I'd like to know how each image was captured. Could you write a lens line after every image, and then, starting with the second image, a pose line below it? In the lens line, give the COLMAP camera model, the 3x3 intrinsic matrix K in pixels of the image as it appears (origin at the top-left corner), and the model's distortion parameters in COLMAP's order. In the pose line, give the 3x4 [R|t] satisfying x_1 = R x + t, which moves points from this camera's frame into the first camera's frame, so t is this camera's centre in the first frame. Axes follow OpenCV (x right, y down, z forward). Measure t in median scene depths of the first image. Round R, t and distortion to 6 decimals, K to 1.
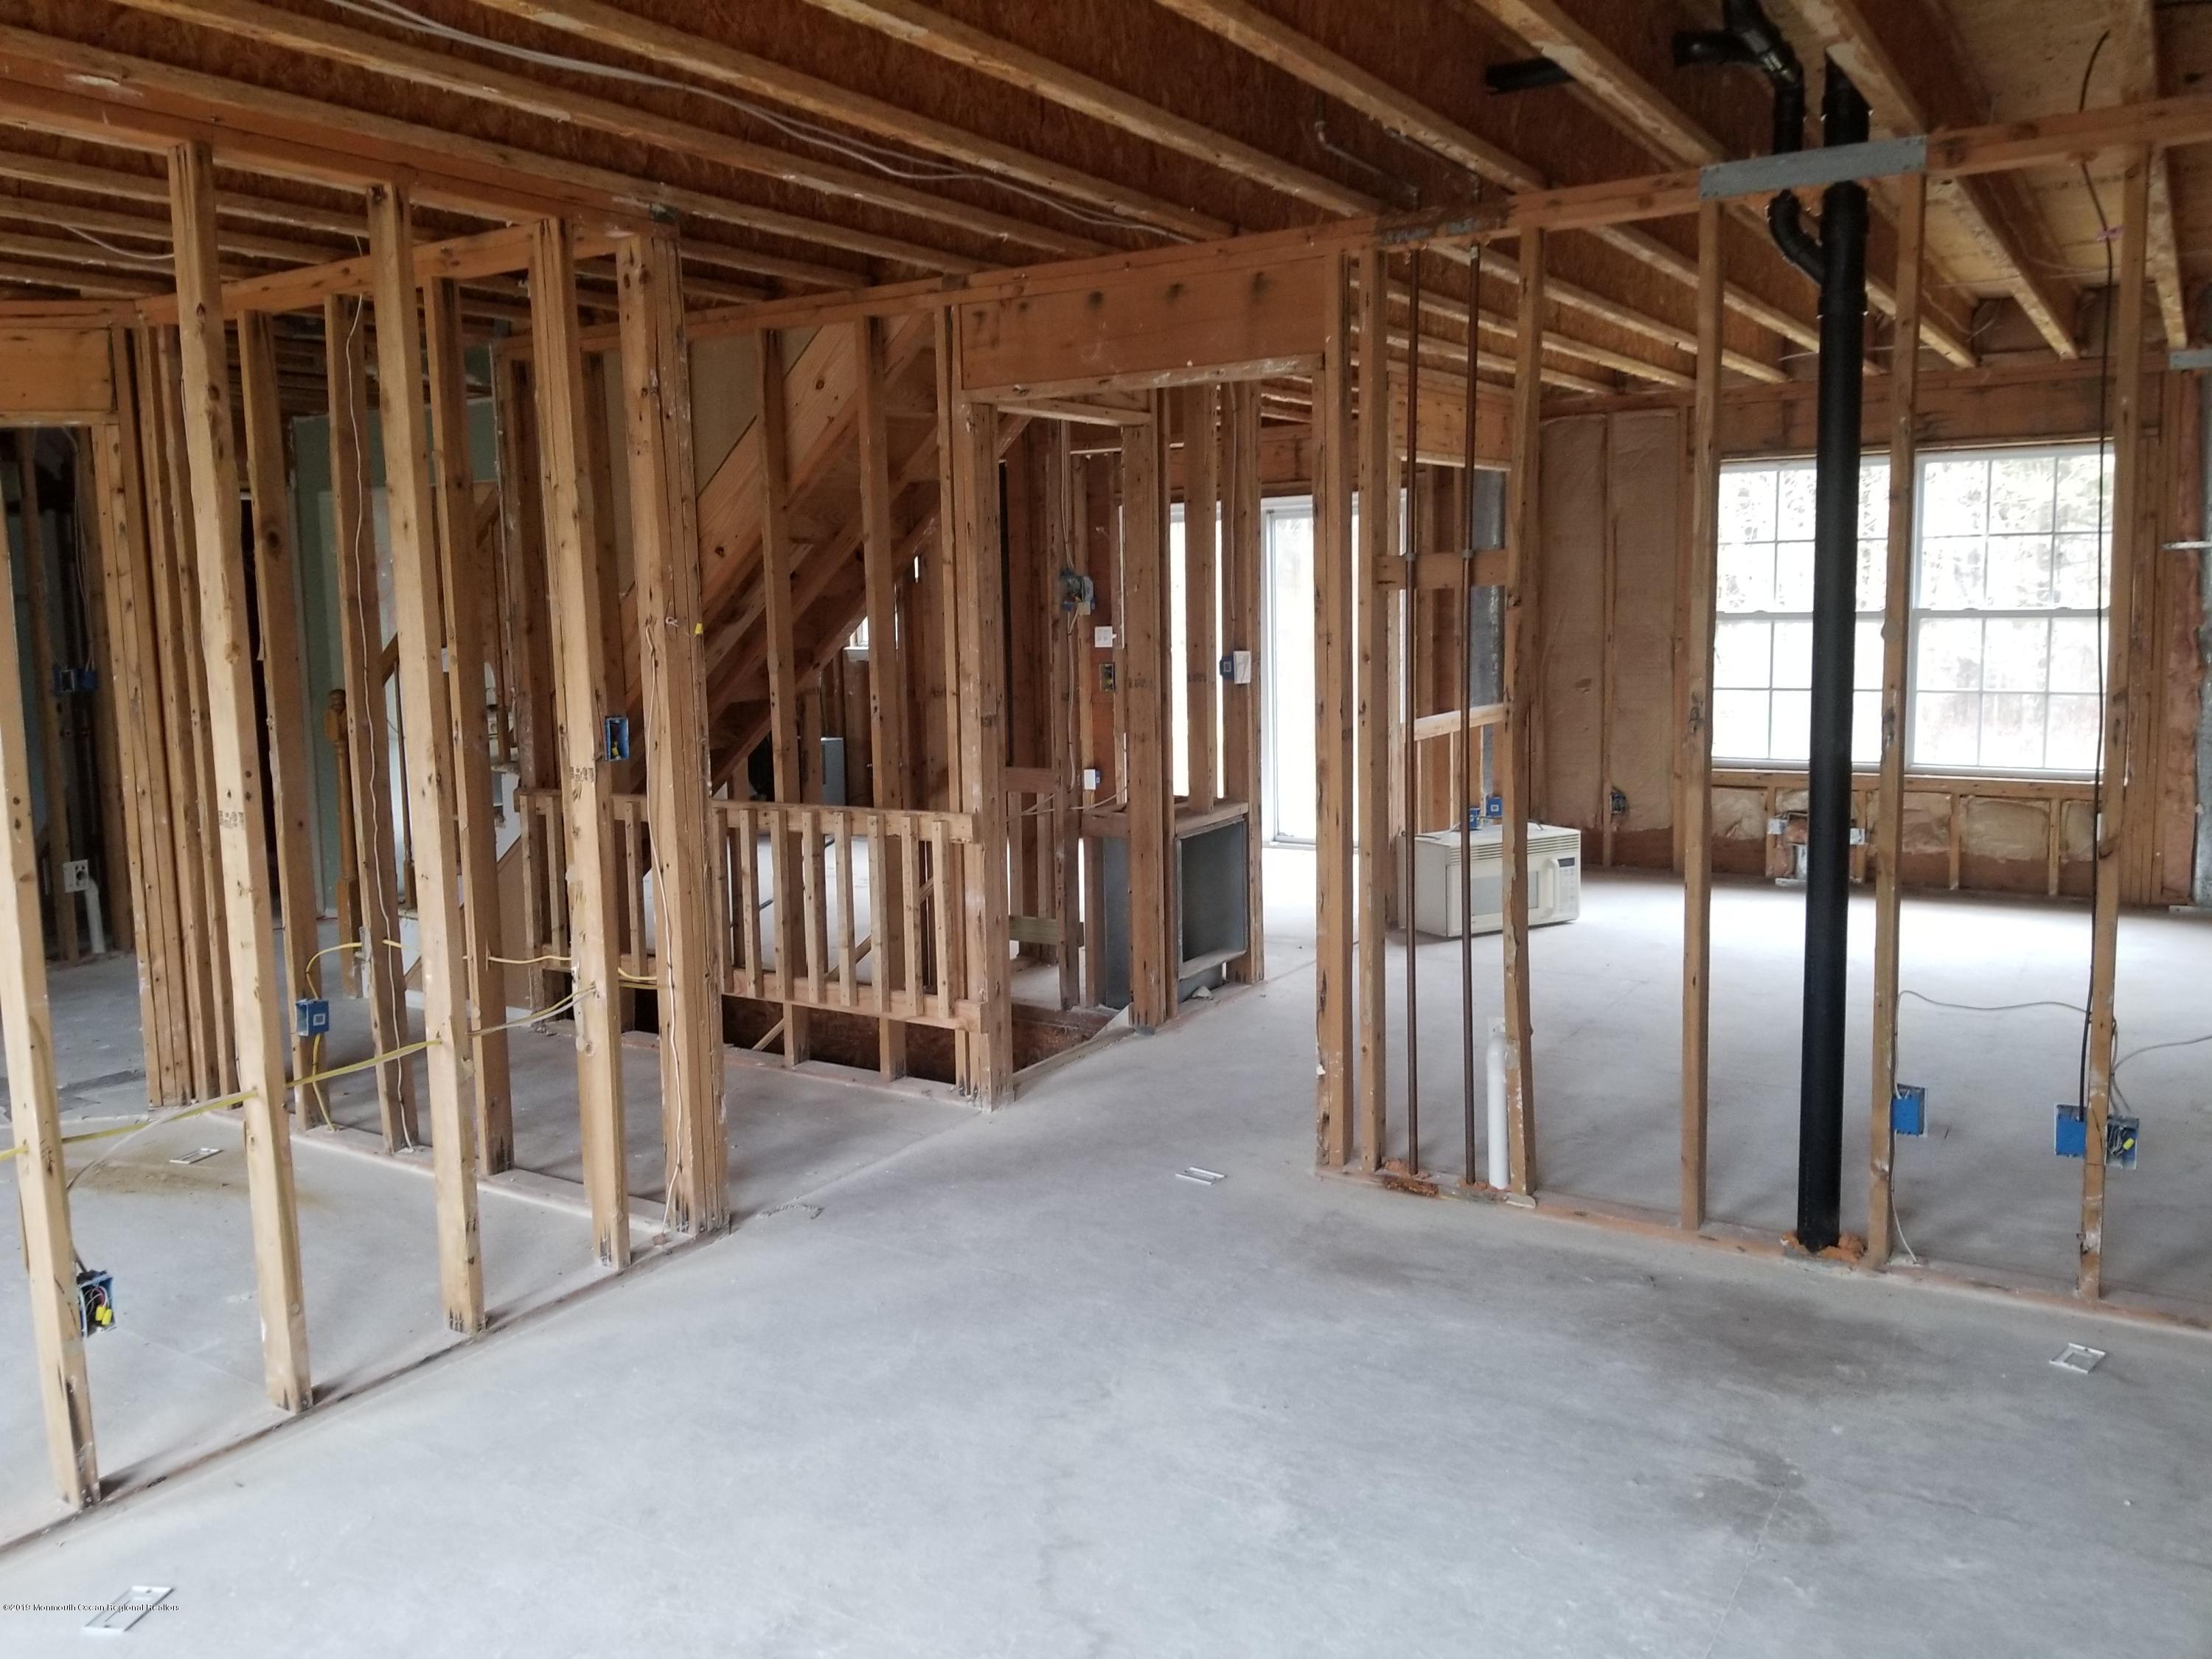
lens RADIAL K [[1781.6, 0, 1101.8], [0, 1781.6, 829.9], [0, 0, 1]] dist [-0.003499, -0.009523]
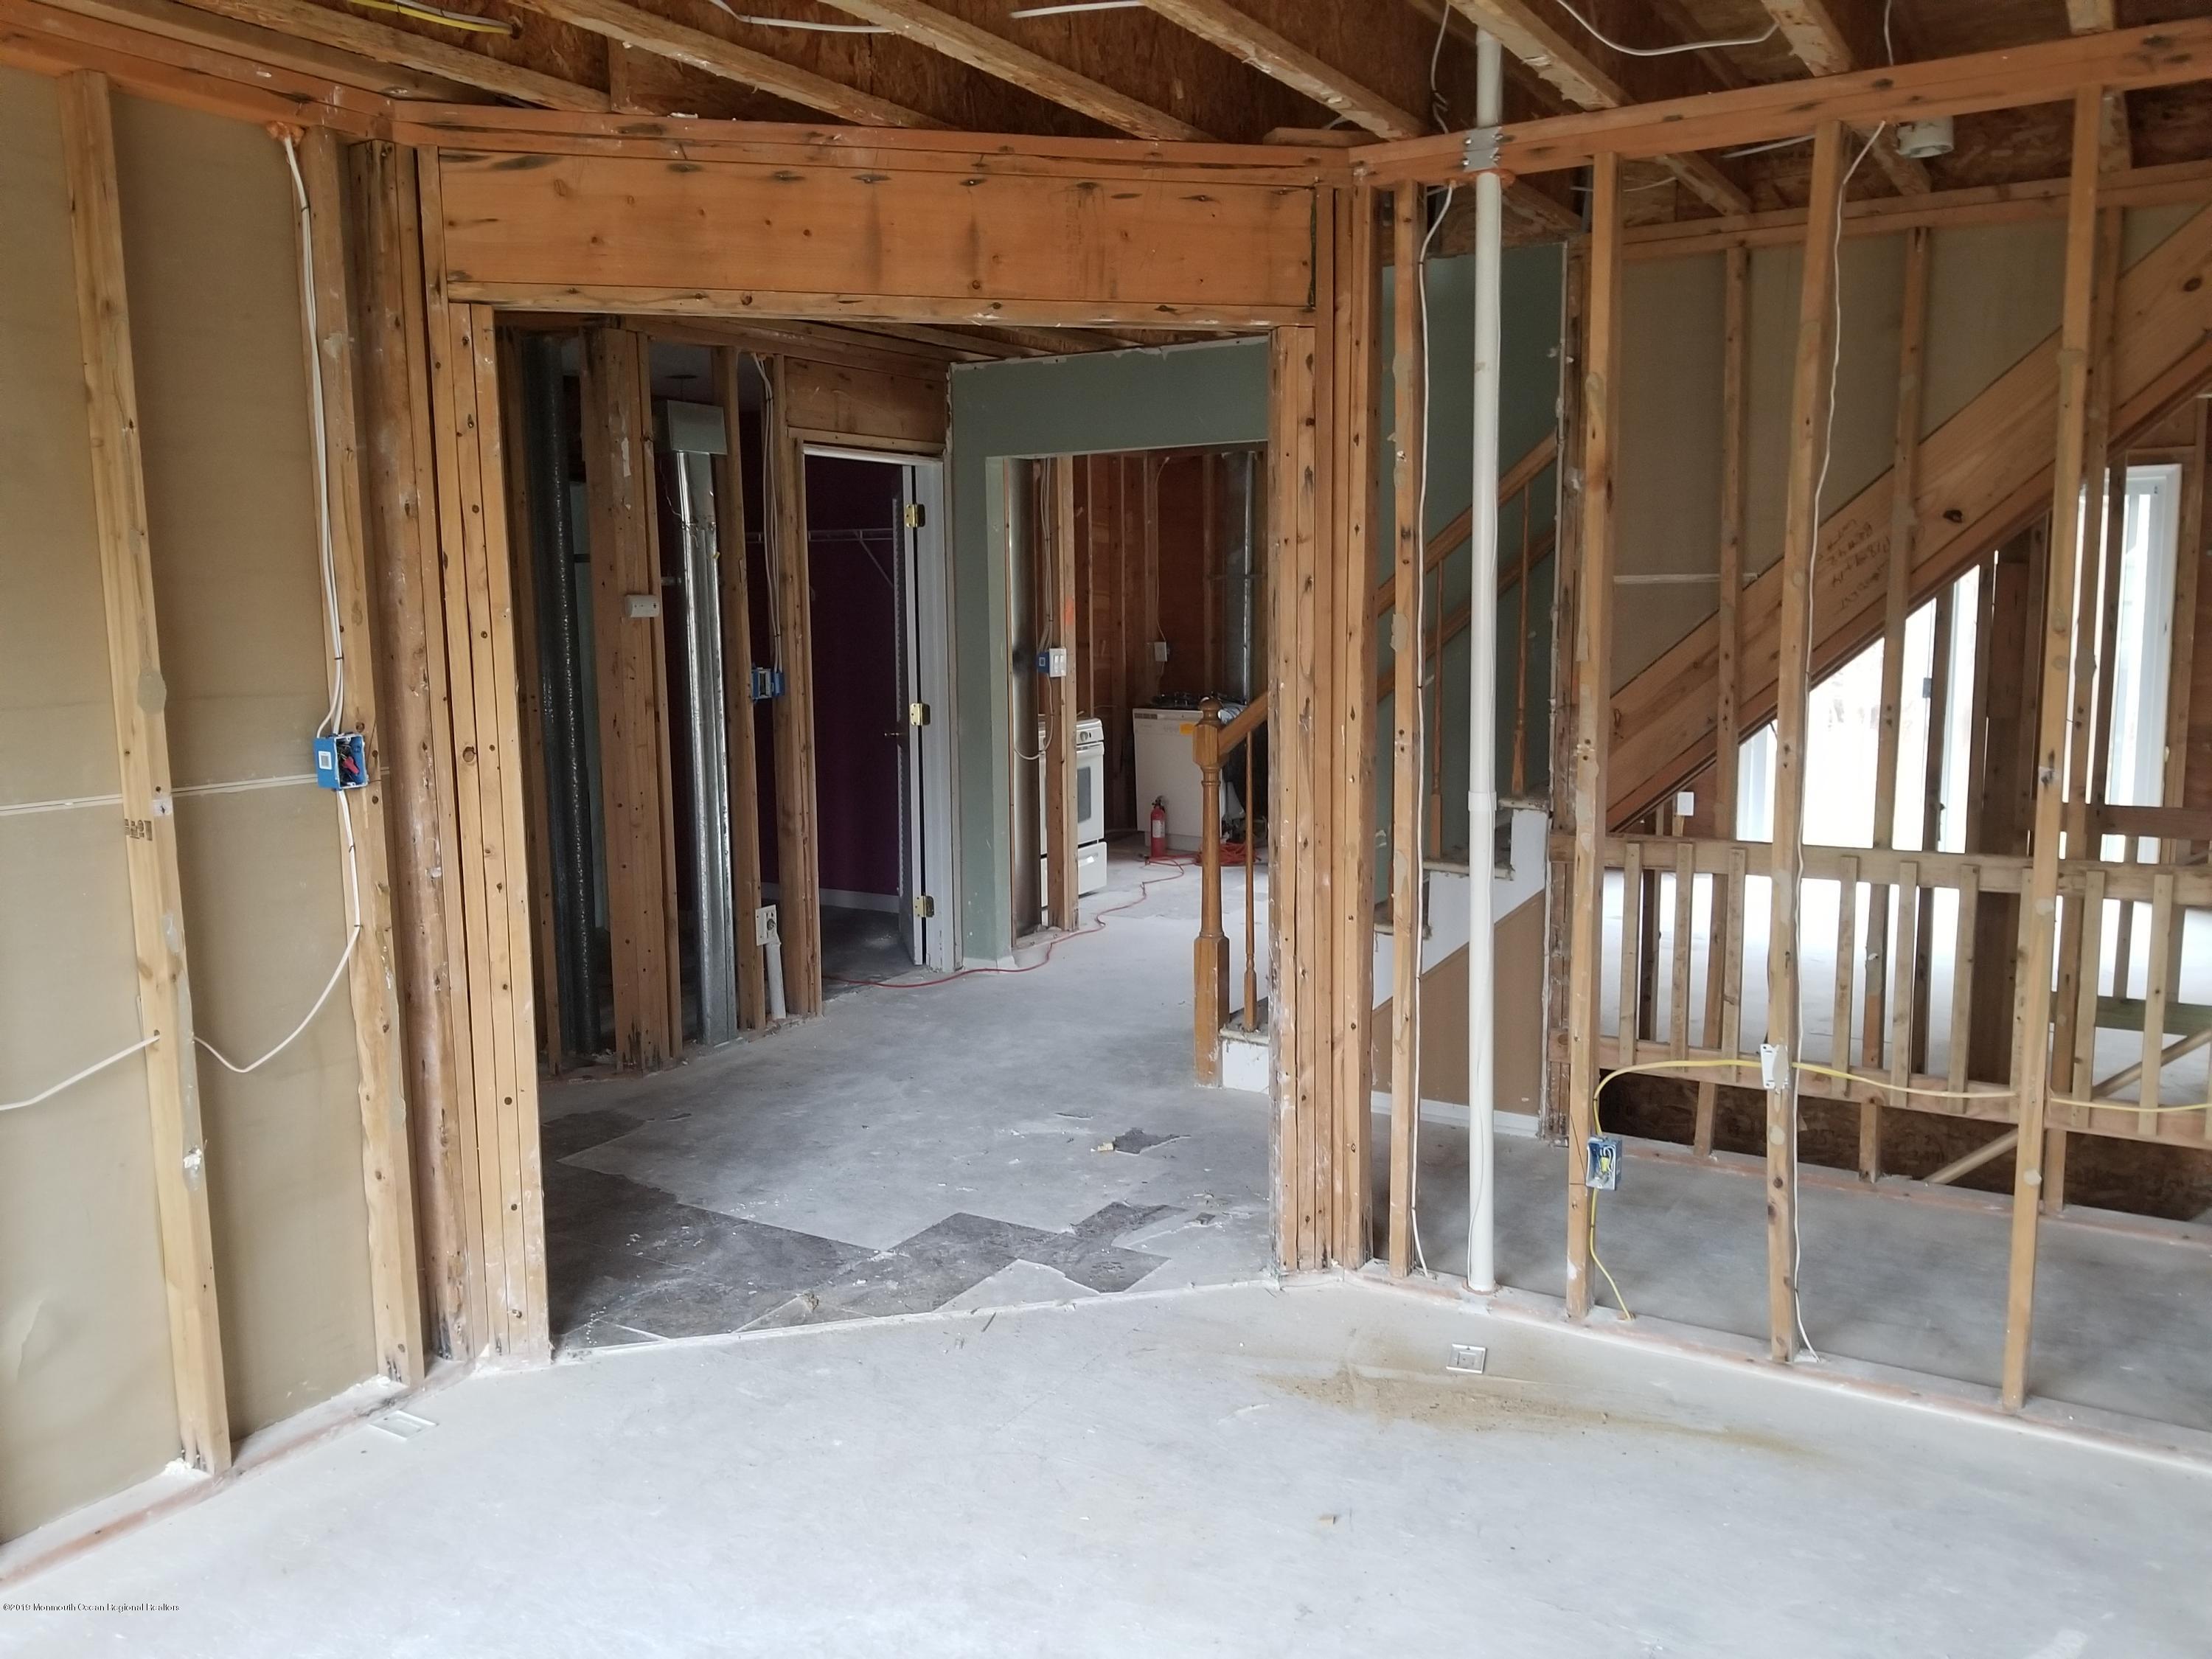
lens RADIAL K [[1659.5, 0, 1104.6], [0, 1659.5, 816.8], [0, 0, 1]] dist [0.099190, -0.127716]
pose [[0.998573, -0.005176, 0.053156, -0.669169], [0.005216, 0.999986, -0.000610, -0.032497], [-0.053152, 0.000886, 0.998586, 0.334788]]
